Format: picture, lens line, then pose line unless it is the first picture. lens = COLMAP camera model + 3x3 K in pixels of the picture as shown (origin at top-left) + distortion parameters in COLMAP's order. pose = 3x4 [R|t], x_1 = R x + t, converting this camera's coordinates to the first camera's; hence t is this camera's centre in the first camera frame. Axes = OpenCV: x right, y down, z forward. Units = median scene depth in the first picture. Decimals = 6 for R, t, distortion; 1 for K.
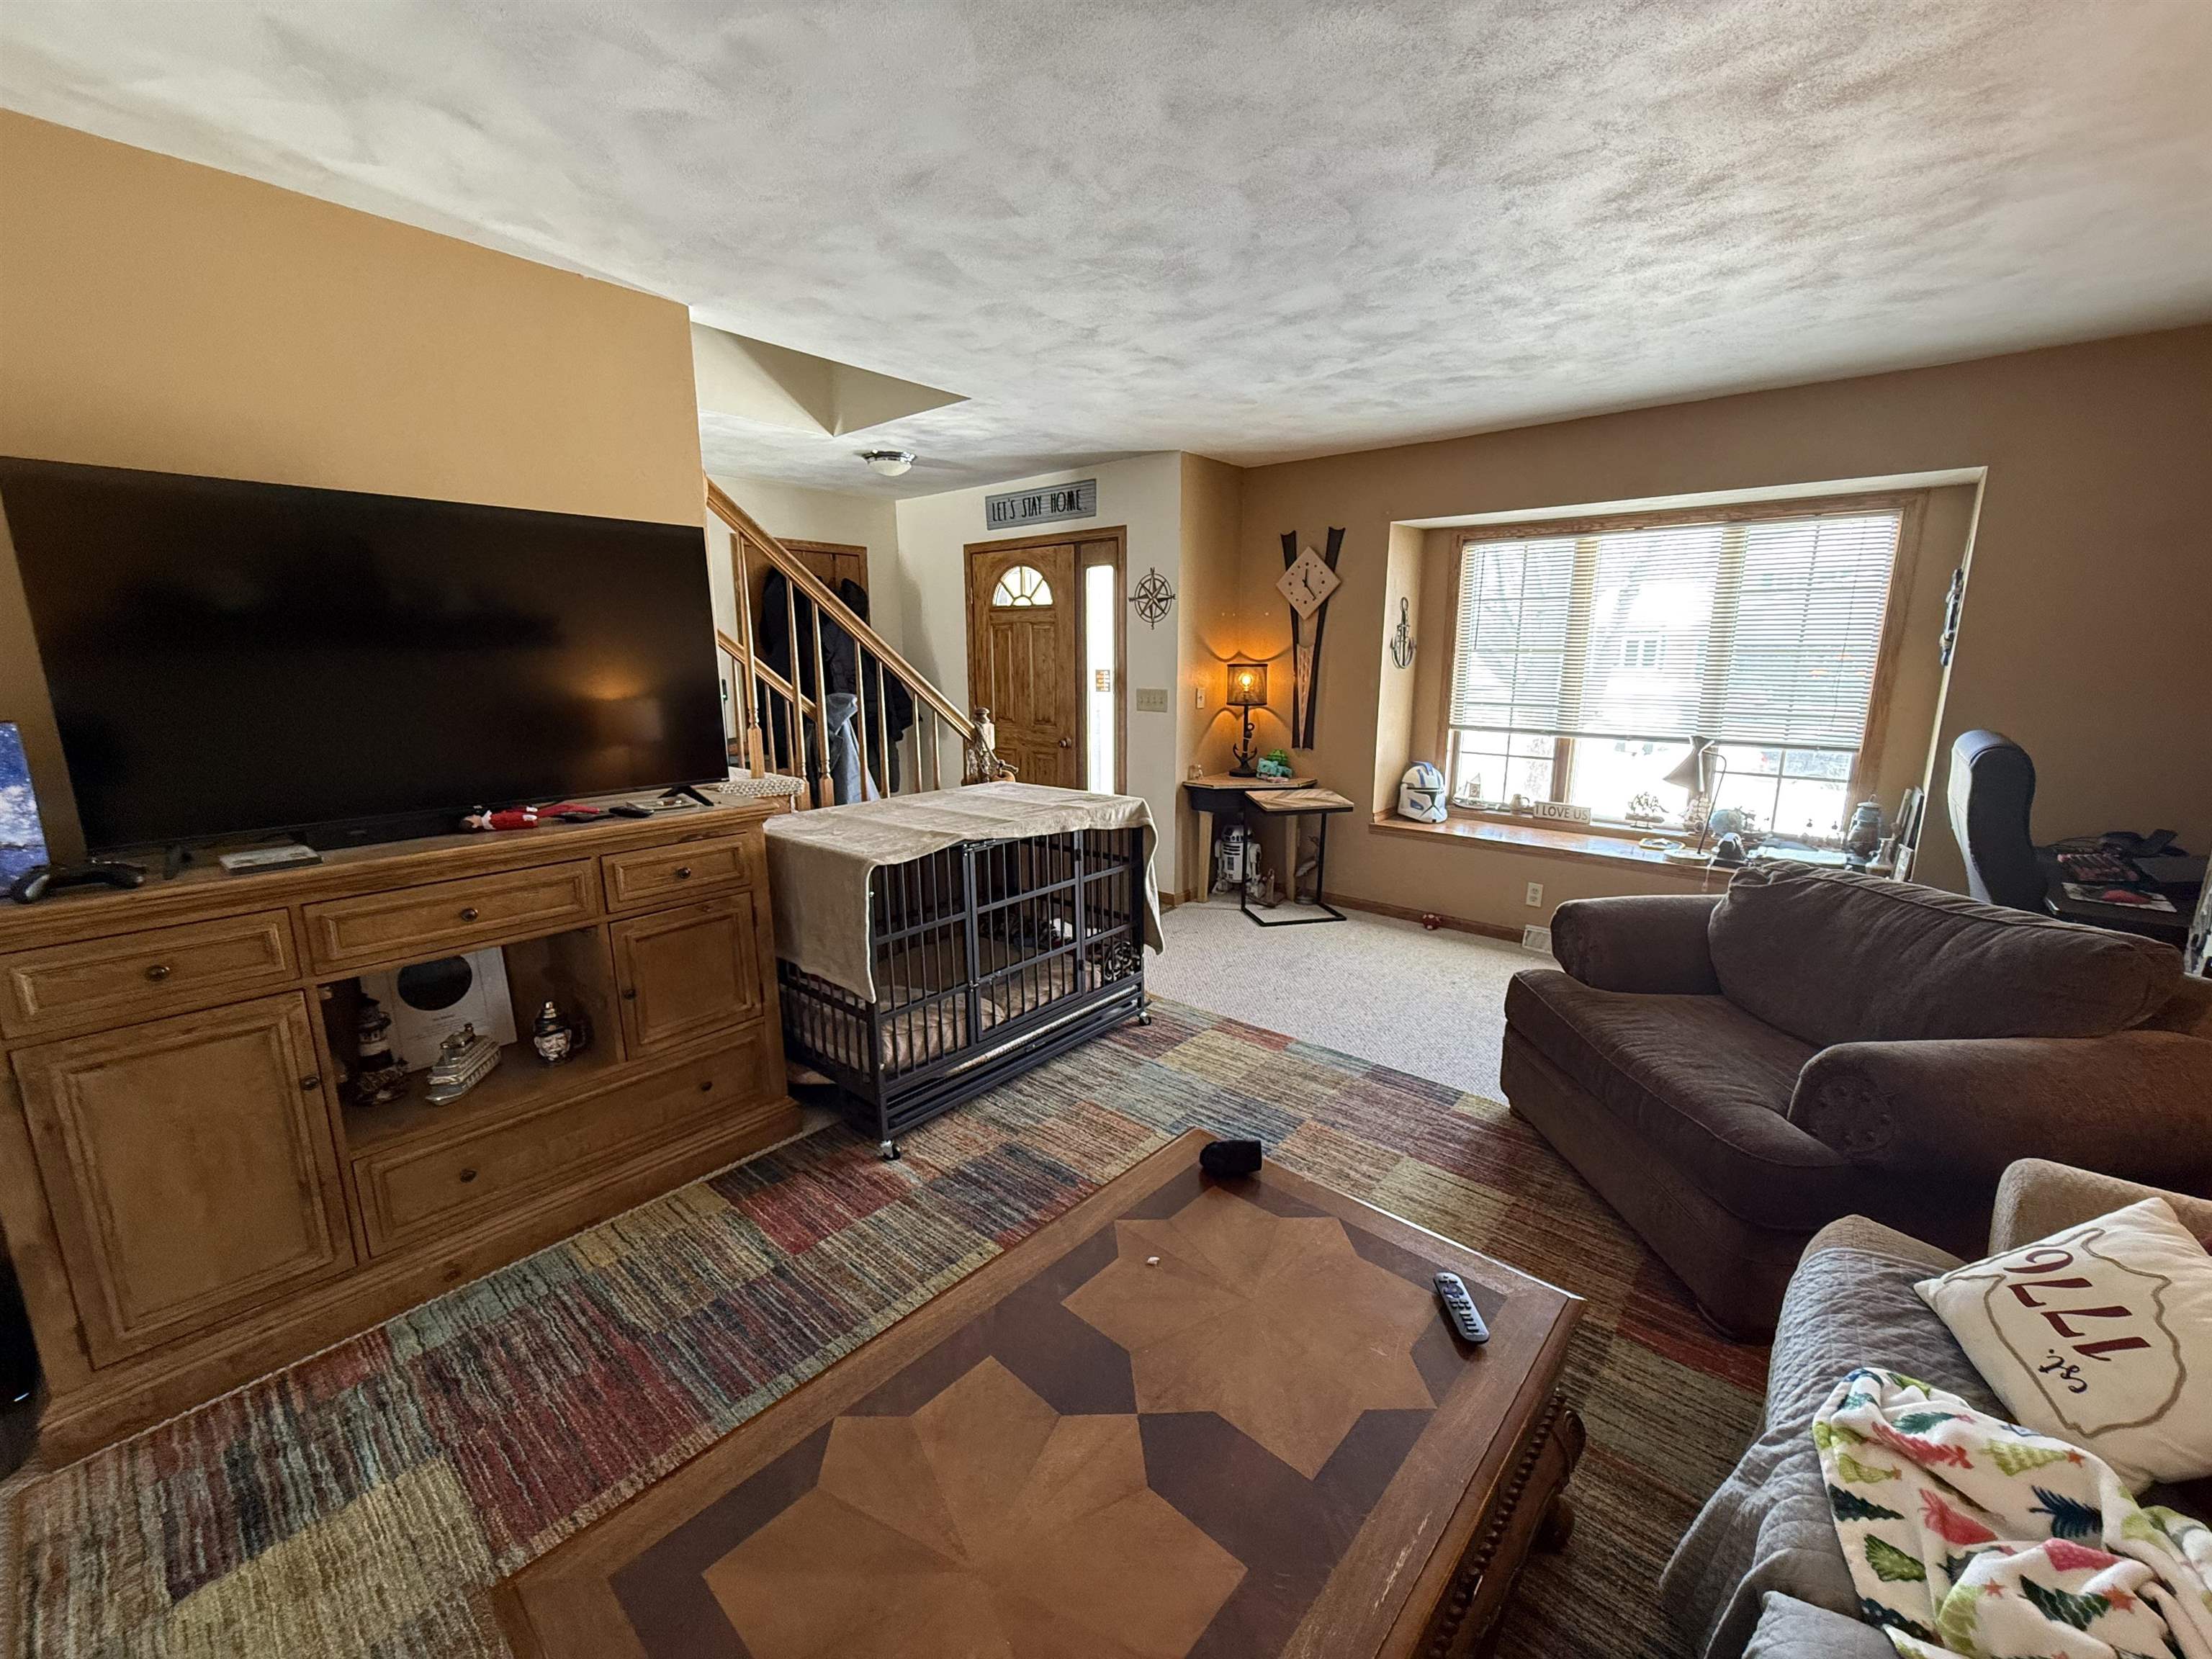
lens RADIAL K [[875.4, 0, 1110.1], [0, 875.4, 823.6], [0, 0, 1]] dist [-0.004617, 0.000068]
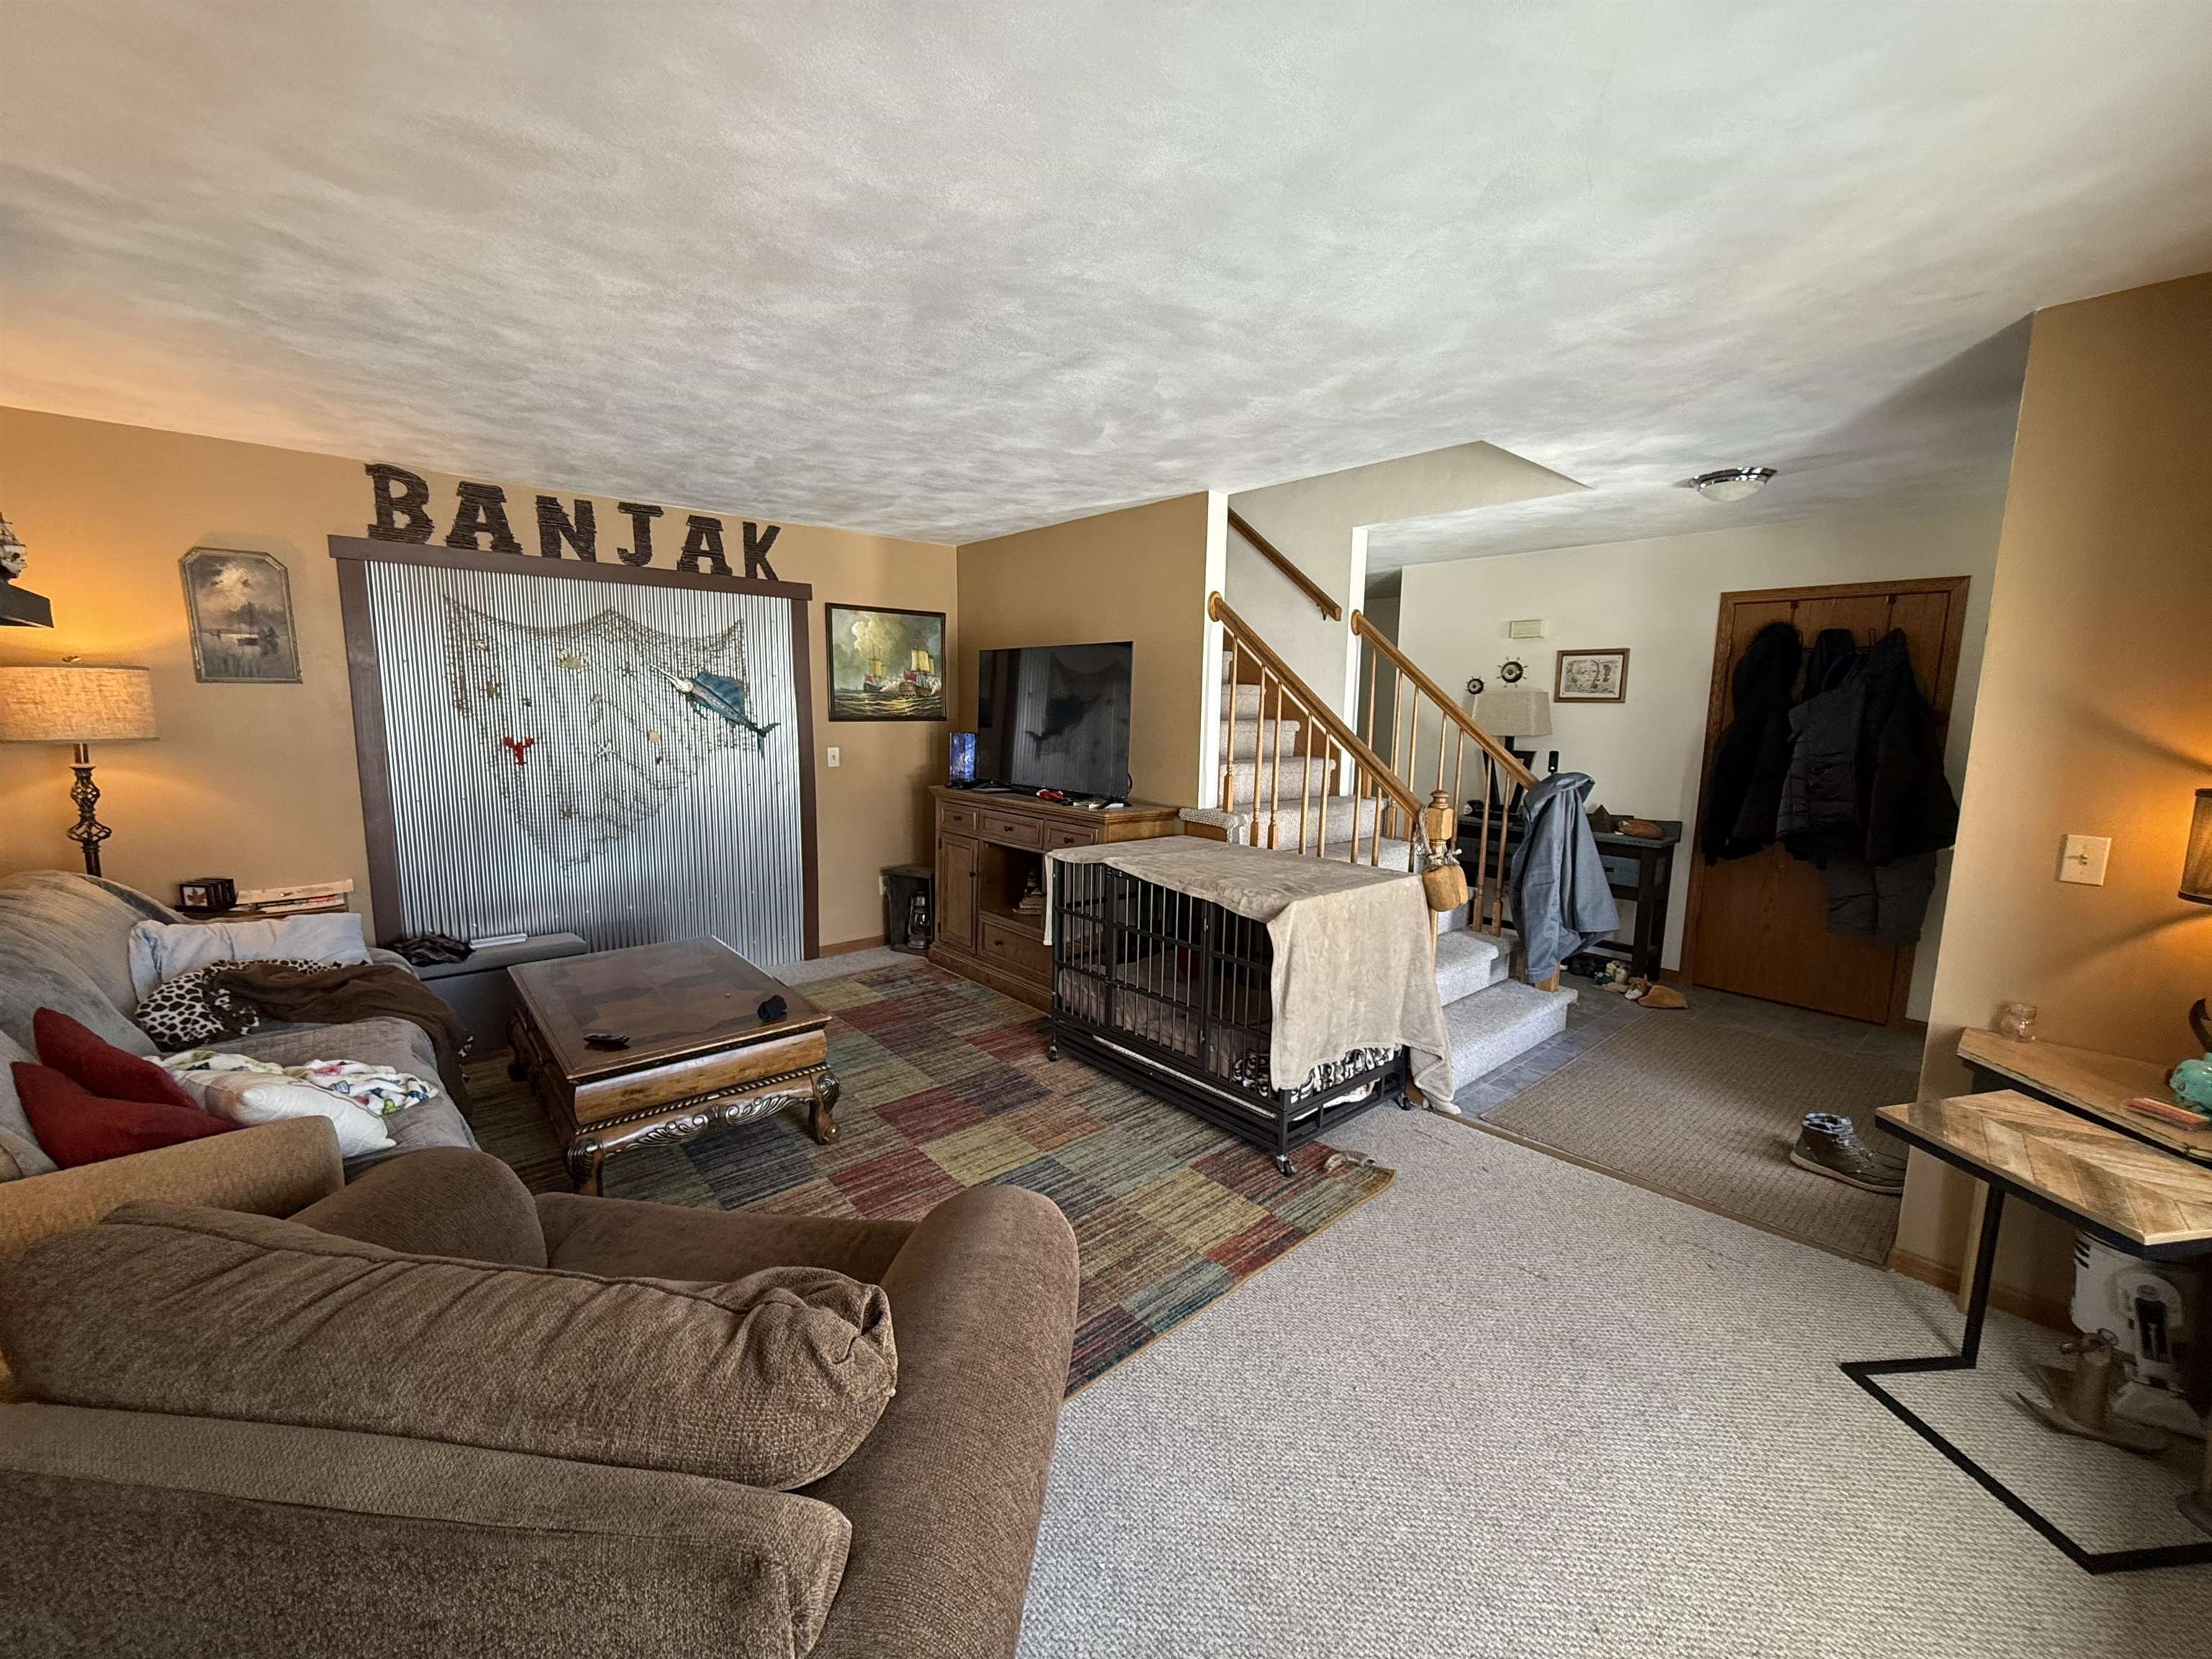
lens RADIAL K [[875.4, 0, 1107.5], [0, 875.4, 822.8], [0, 0, 1]] dist [-0.004617, 0.000068]
pose [[-0.122028, 0.142197, -0.982288, 0.940430], [-0.213322, 0.962797, 0.165876, -0.217733], [0.969331, 0.229785, -0.087155, 0.949968]]
